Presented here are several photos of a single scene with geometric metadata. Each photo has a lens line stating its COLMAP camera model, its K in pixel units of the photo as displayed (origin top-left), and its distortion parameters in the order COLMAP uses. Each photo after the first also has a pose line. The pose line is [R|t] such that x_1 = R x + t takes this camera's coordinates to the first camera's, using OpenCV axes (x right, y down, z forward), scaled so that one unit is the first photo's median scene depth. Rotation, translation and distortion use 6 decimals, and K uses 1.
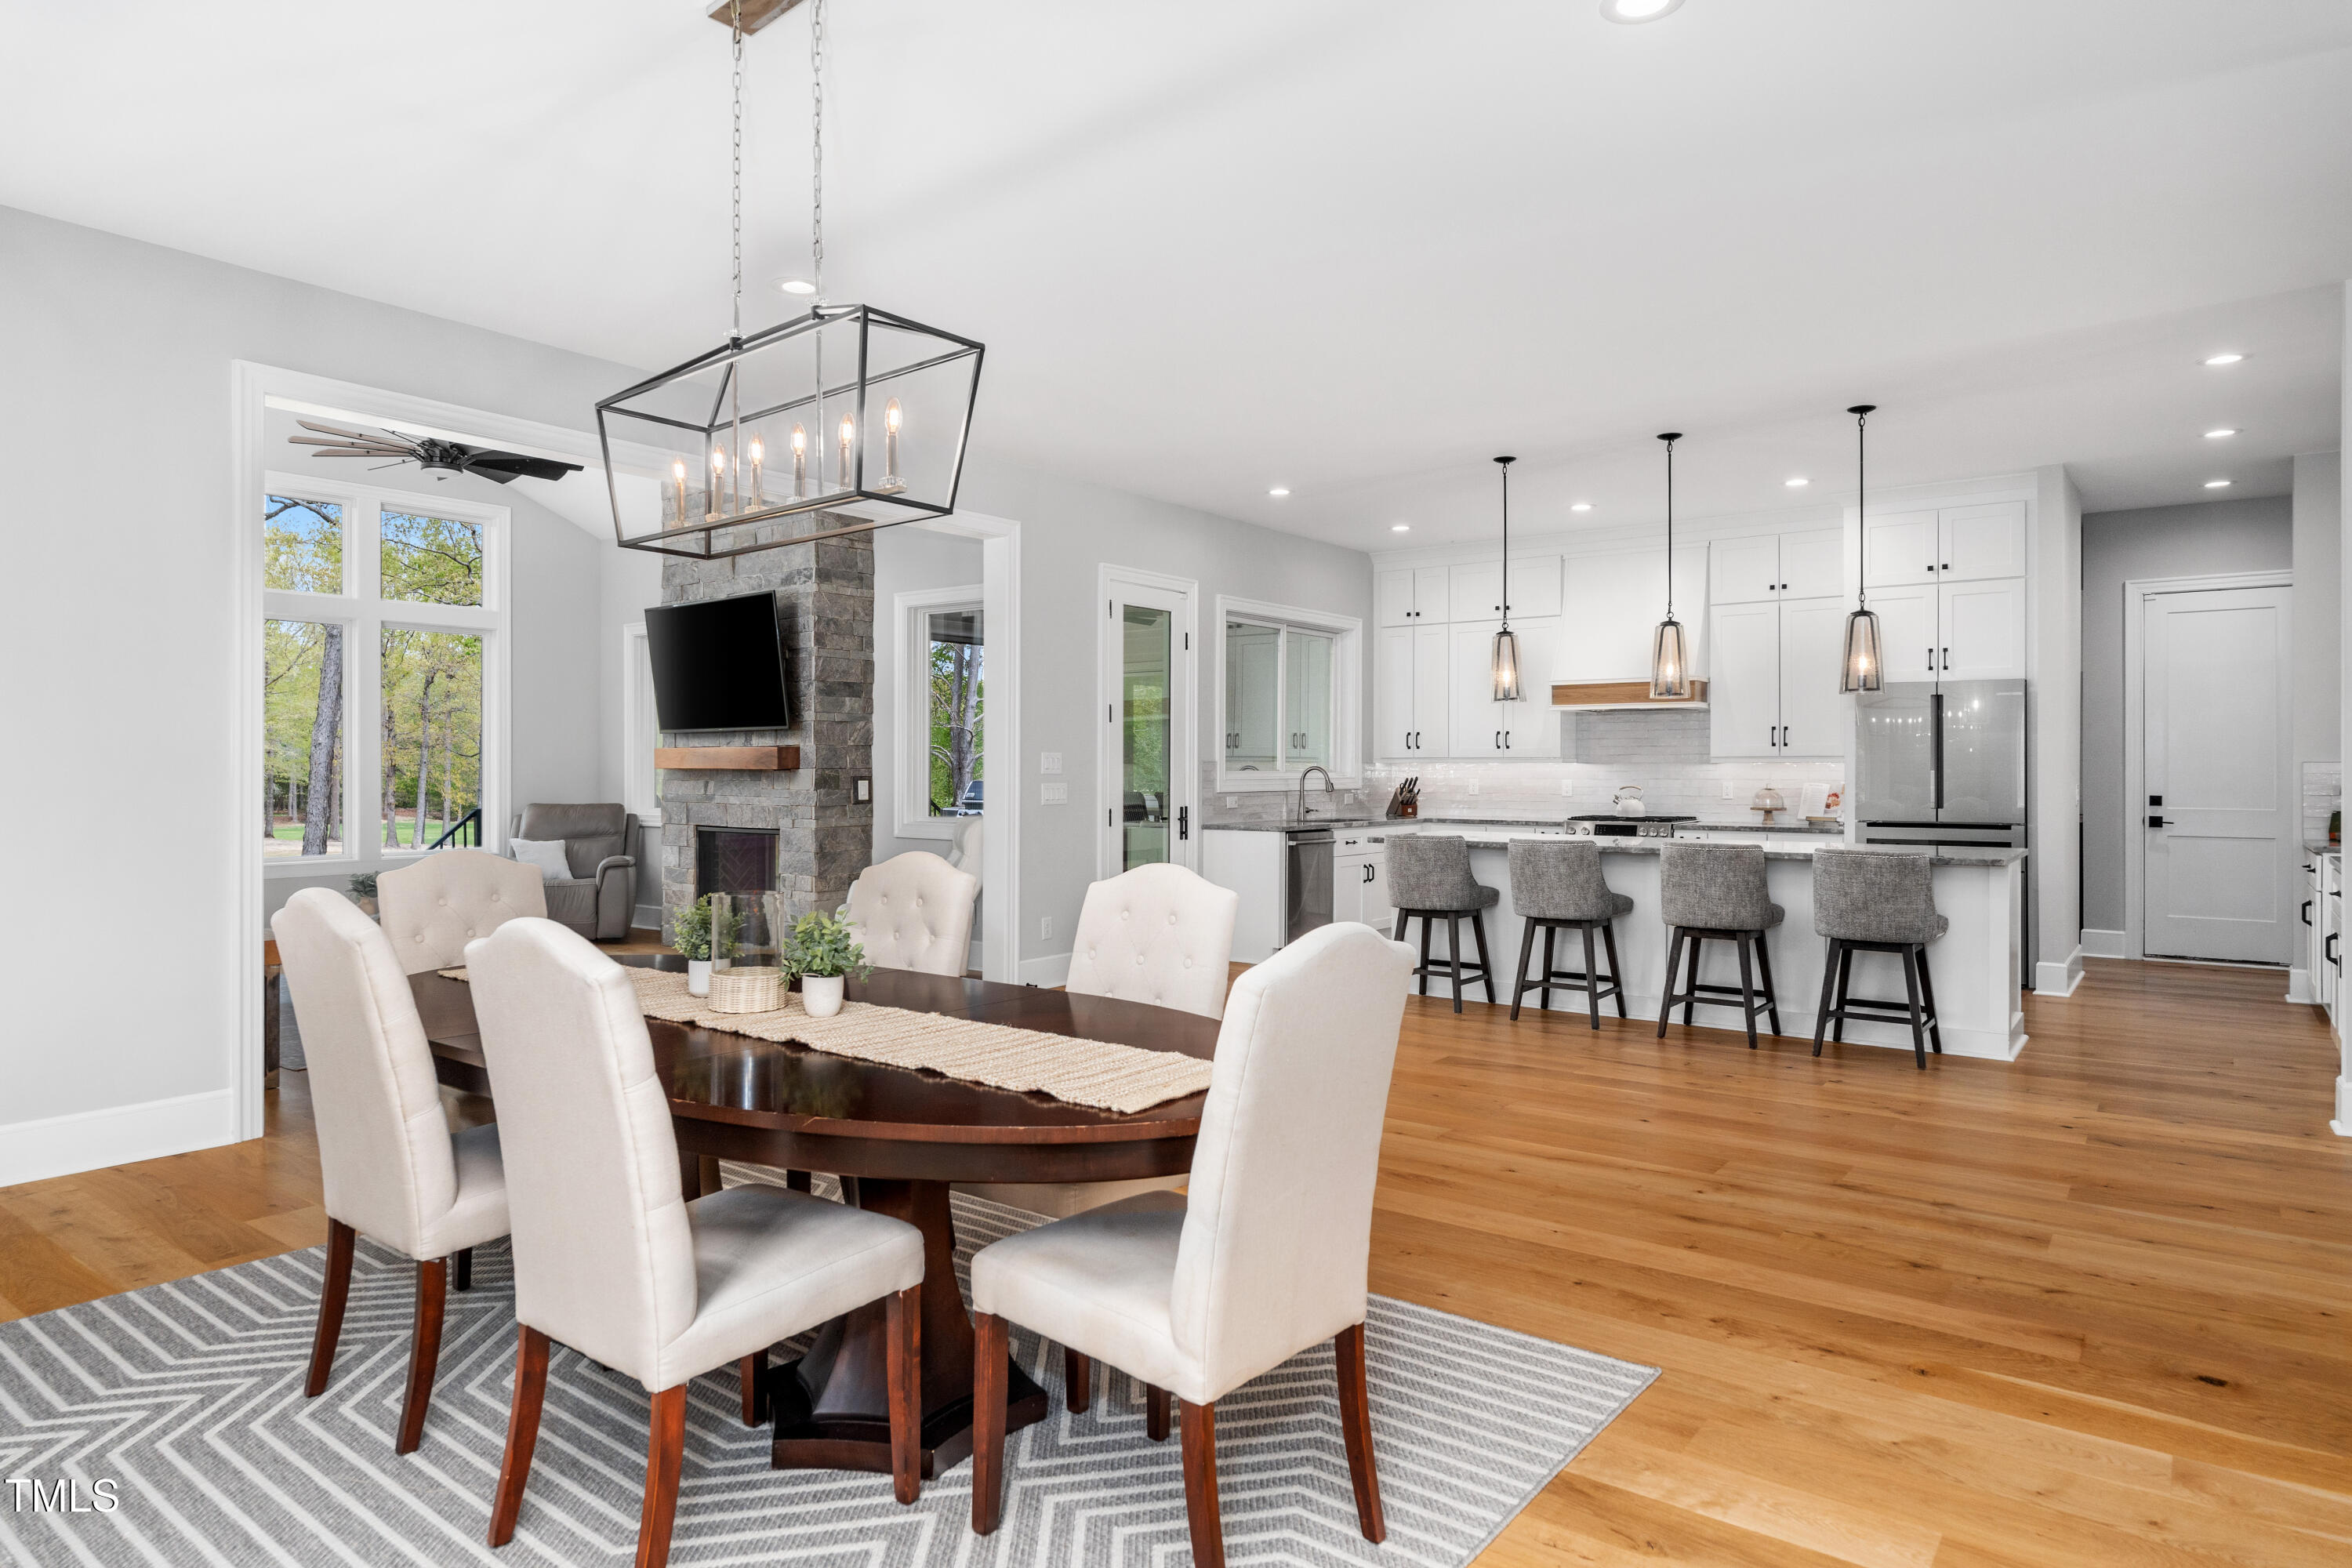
lens RADIAL K [[1353.6, 0, 1176.0], [0, 1353.6, 784.0], [0, 0, 1]] dist [-0.004571, -0.000711]
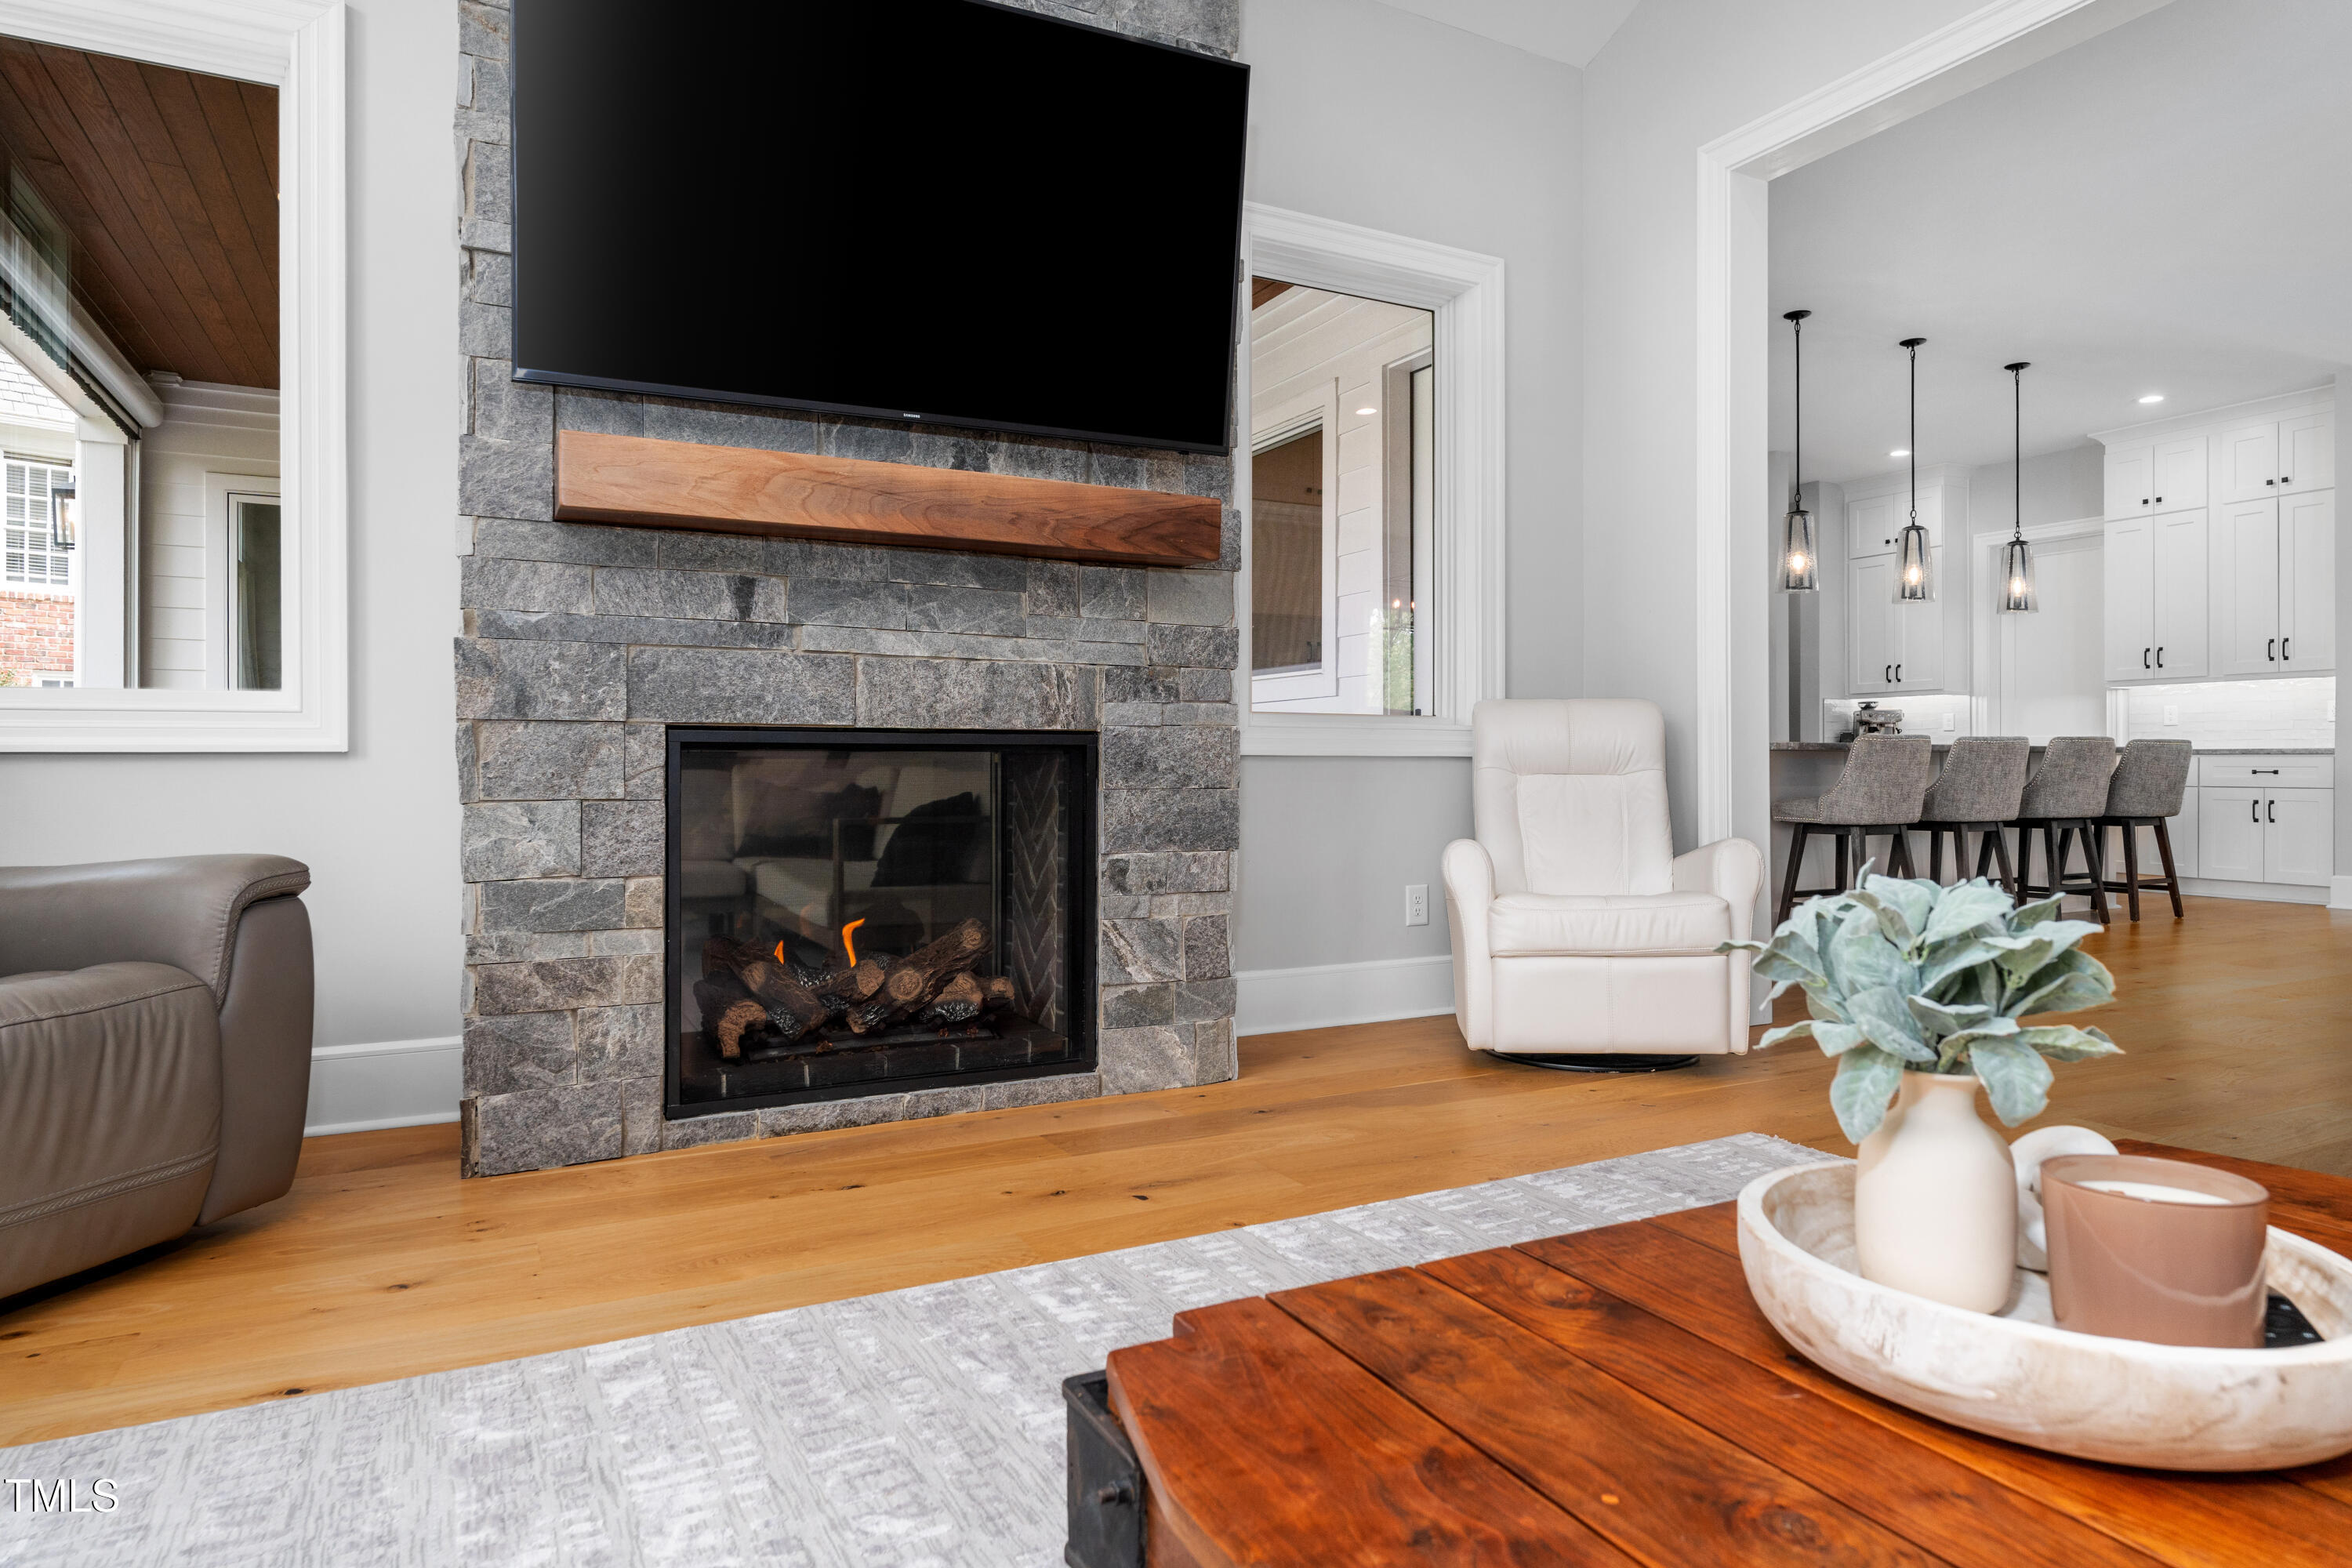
lens RADIAL K [[1353.6, 0, 1176.0], [0, 1353.6, 784.0], [0, 0, 1]] dist [-0.004571, -0.000711]
pose [[0.412310, -0.021446, 0.910791, -0.605417], [-0.000227, 0.999720, 0.023643, 0.038174], [-0.911044, -0.009955, 0.412190, 0.822017]]
